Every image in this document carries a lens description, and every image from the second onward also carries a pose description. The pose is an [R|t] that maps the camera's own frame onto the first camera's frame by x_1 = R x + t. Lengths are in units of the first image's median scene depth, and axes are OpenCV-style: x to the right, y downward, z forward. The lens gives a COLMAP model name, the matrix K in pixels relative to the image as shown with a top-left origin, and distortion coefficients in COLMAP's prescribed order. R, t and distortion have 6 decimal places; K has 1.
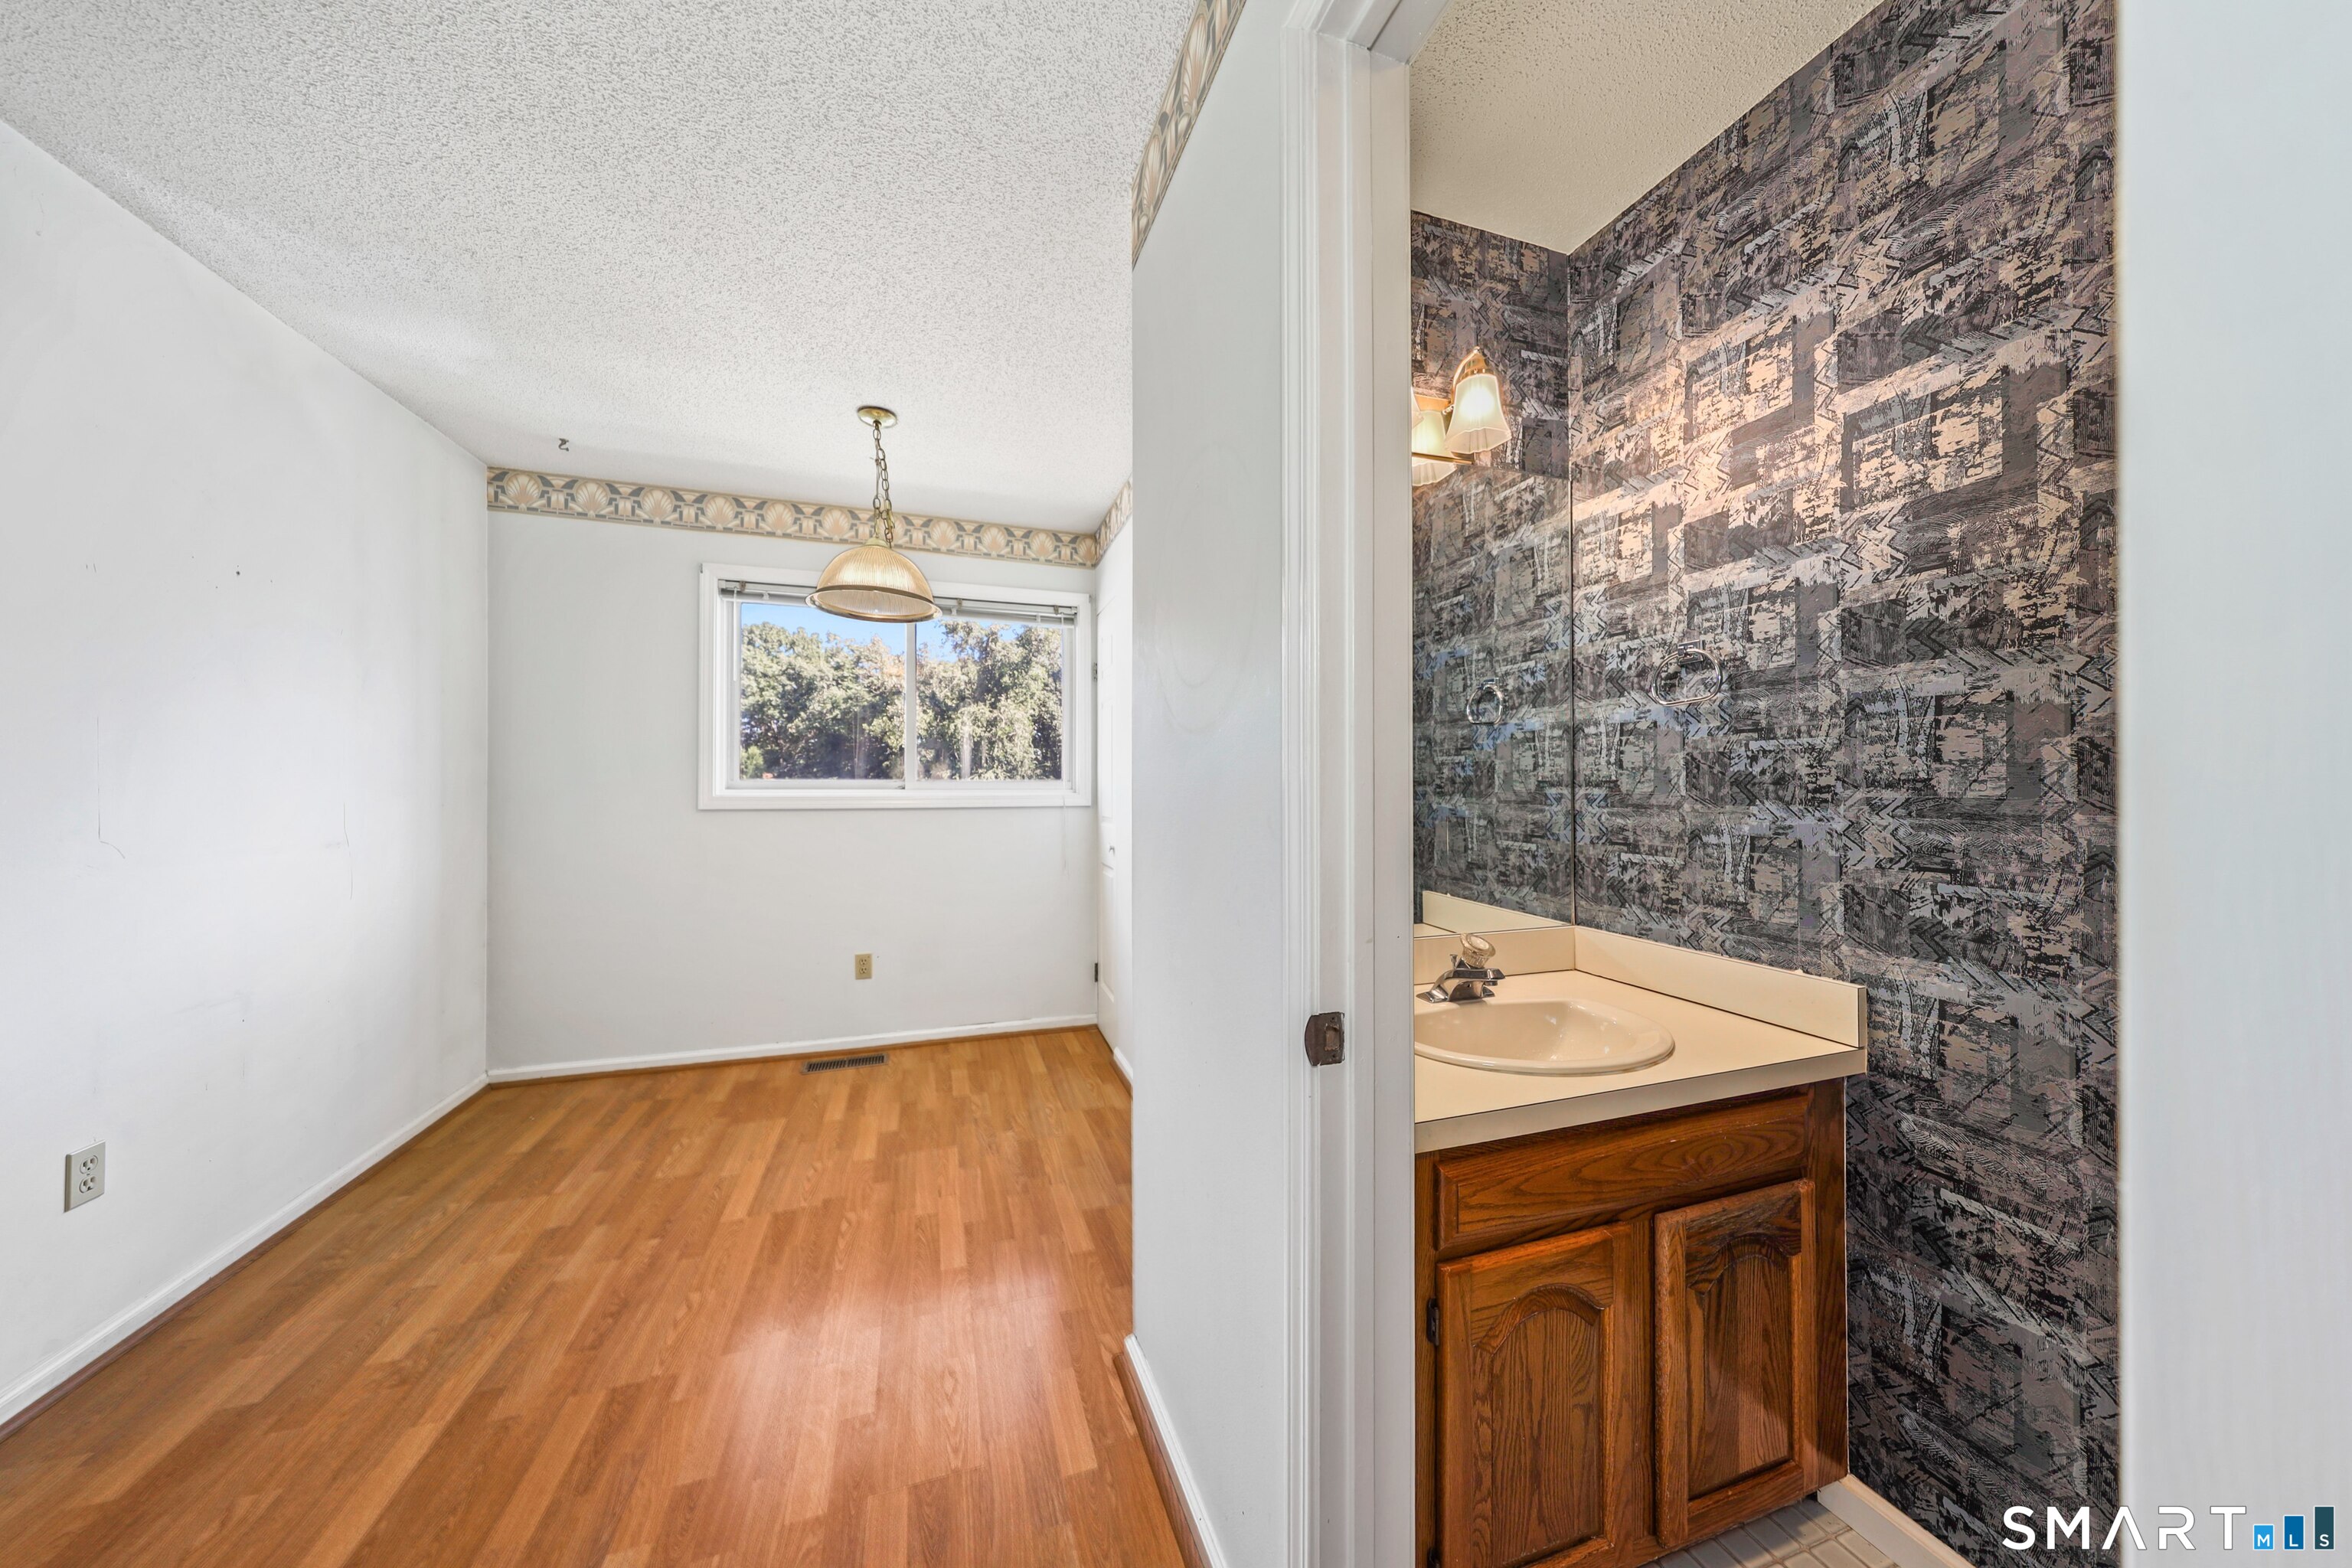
lens RADIAL K [[765.7, 0, 1168.2], [0, 765.7, 785.2], [0, 0, 1]] dist [0.001575, 0.000123]
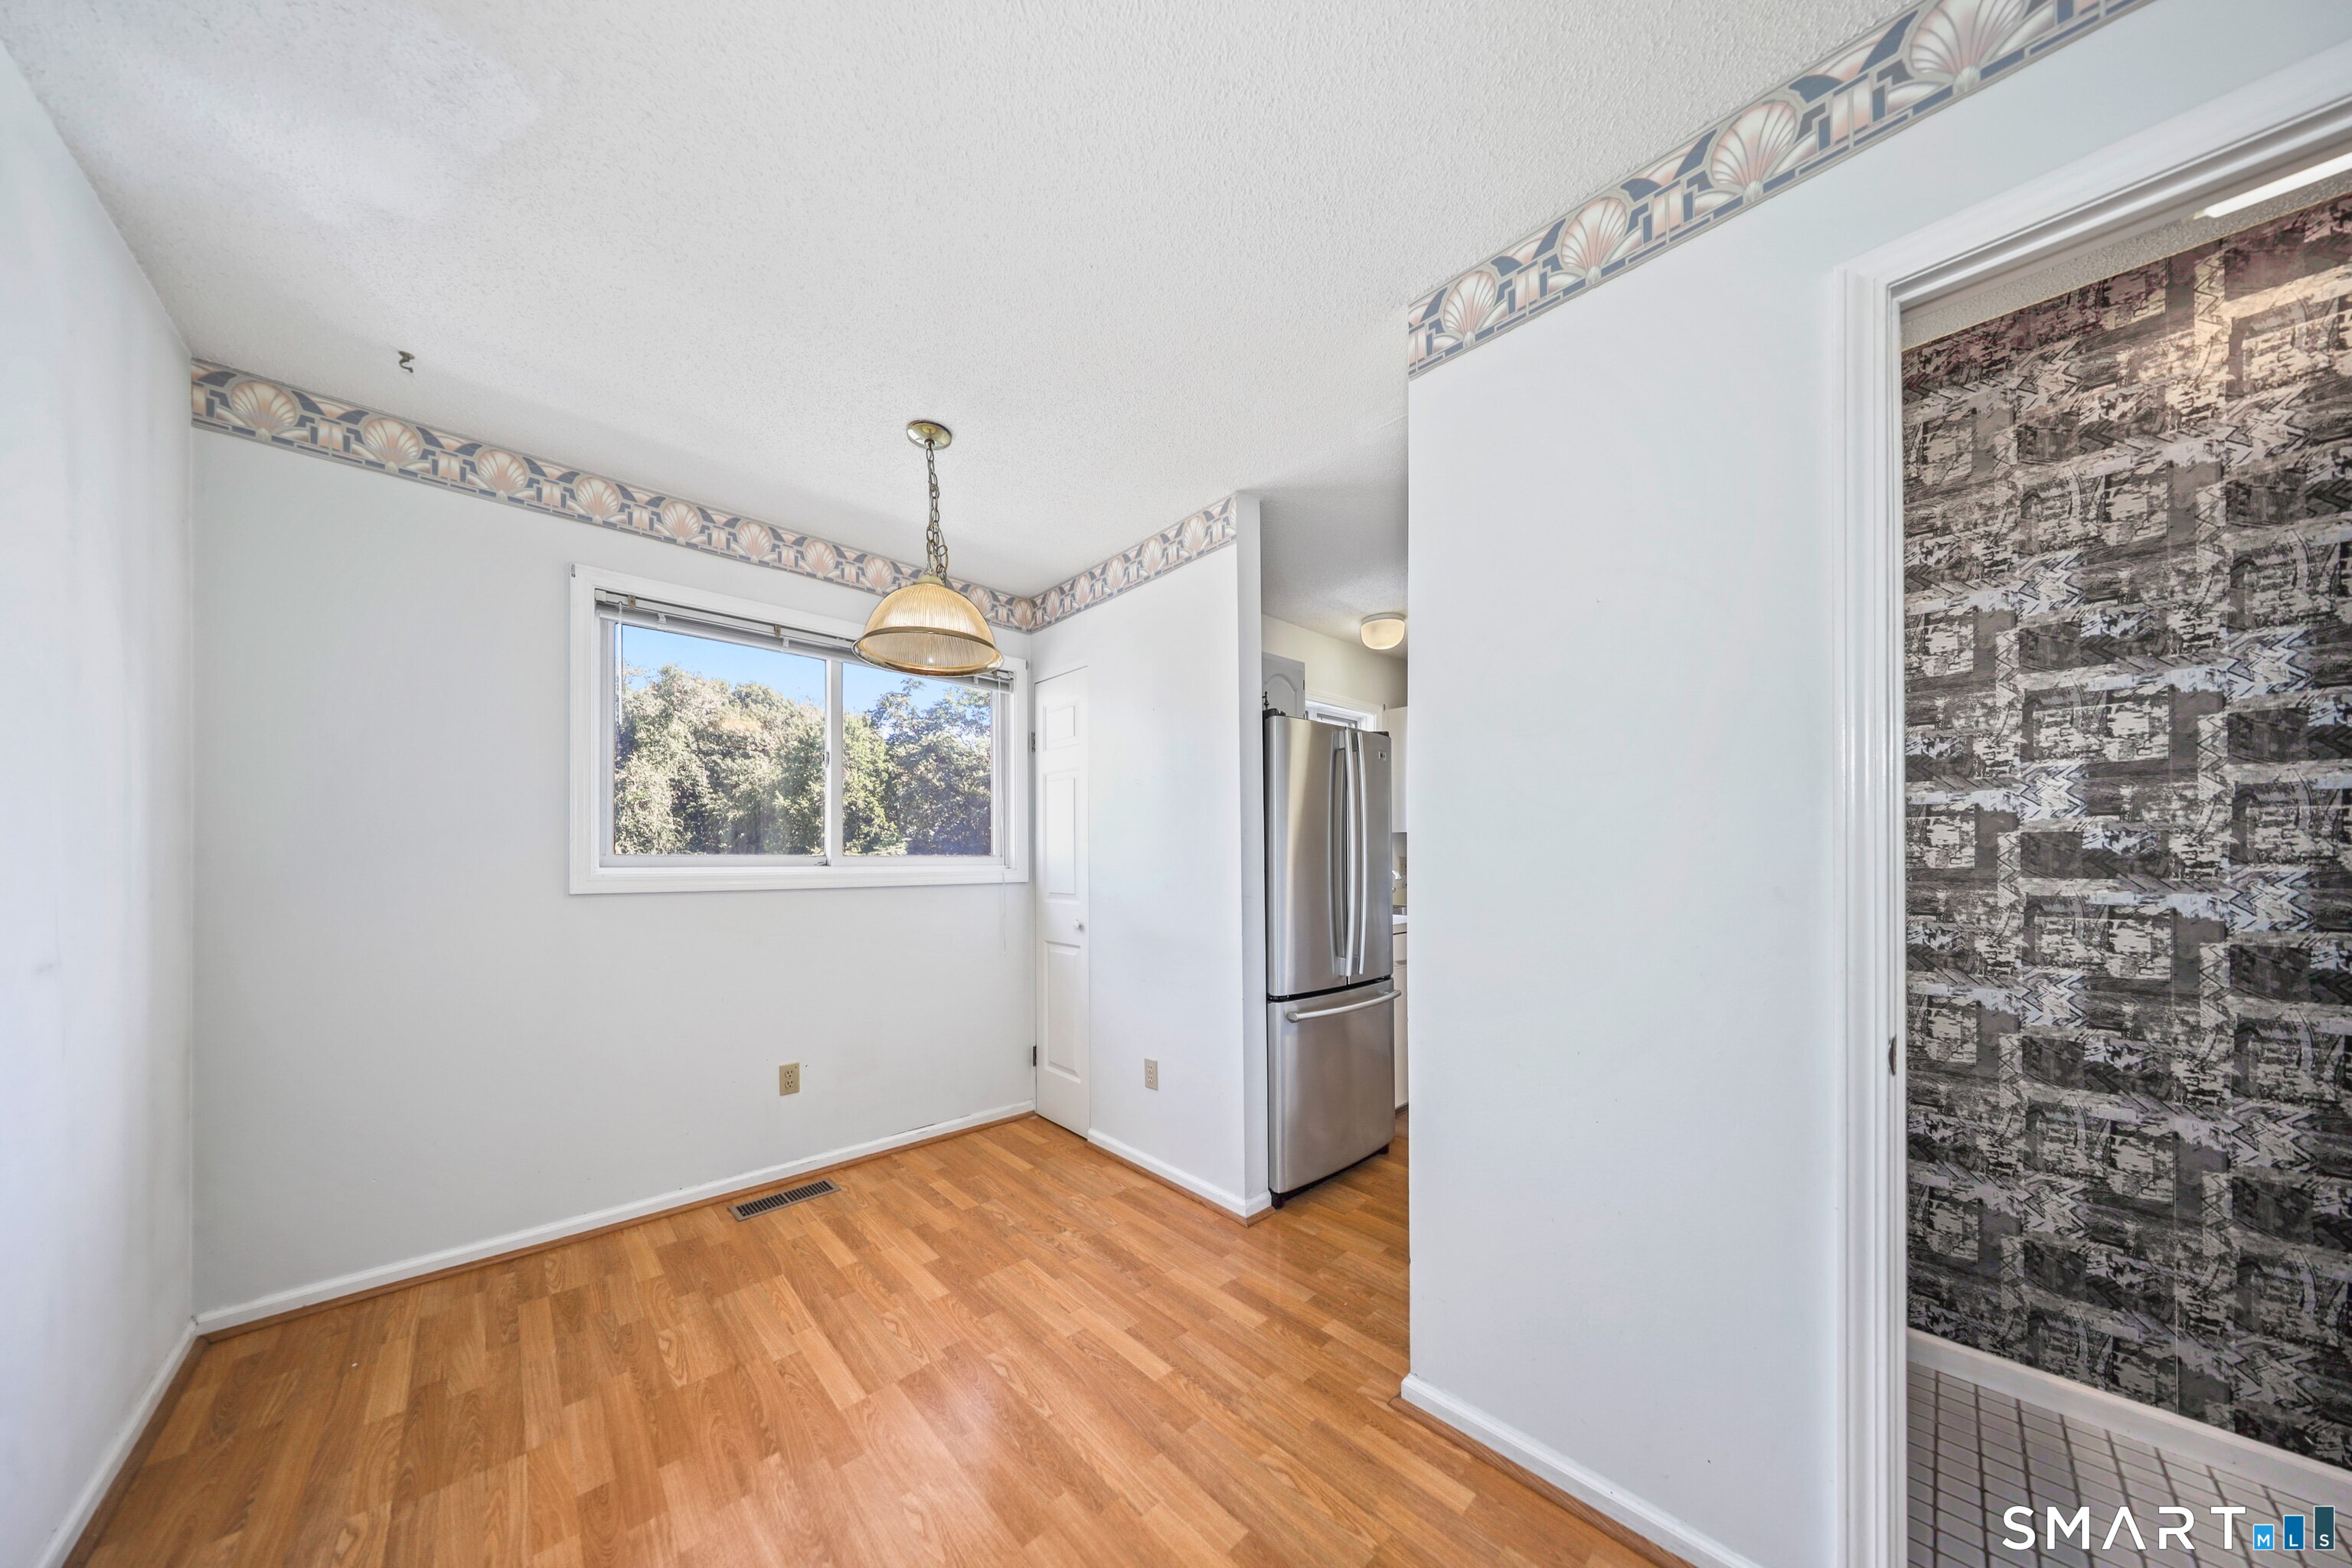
lens RADIAL K [[743.7, 0, 1170.2], [0, 743.7, 860.2], [0, 0, 1]] dist [-0.001048, -0.000090]
pose [[0.905000, -0.001435, 0.425409, -0.455664], [0.001246, 0.999999, 0.000724, -0.001565], [-0.425409, -0.000125, 0.905001, 0.116267]]
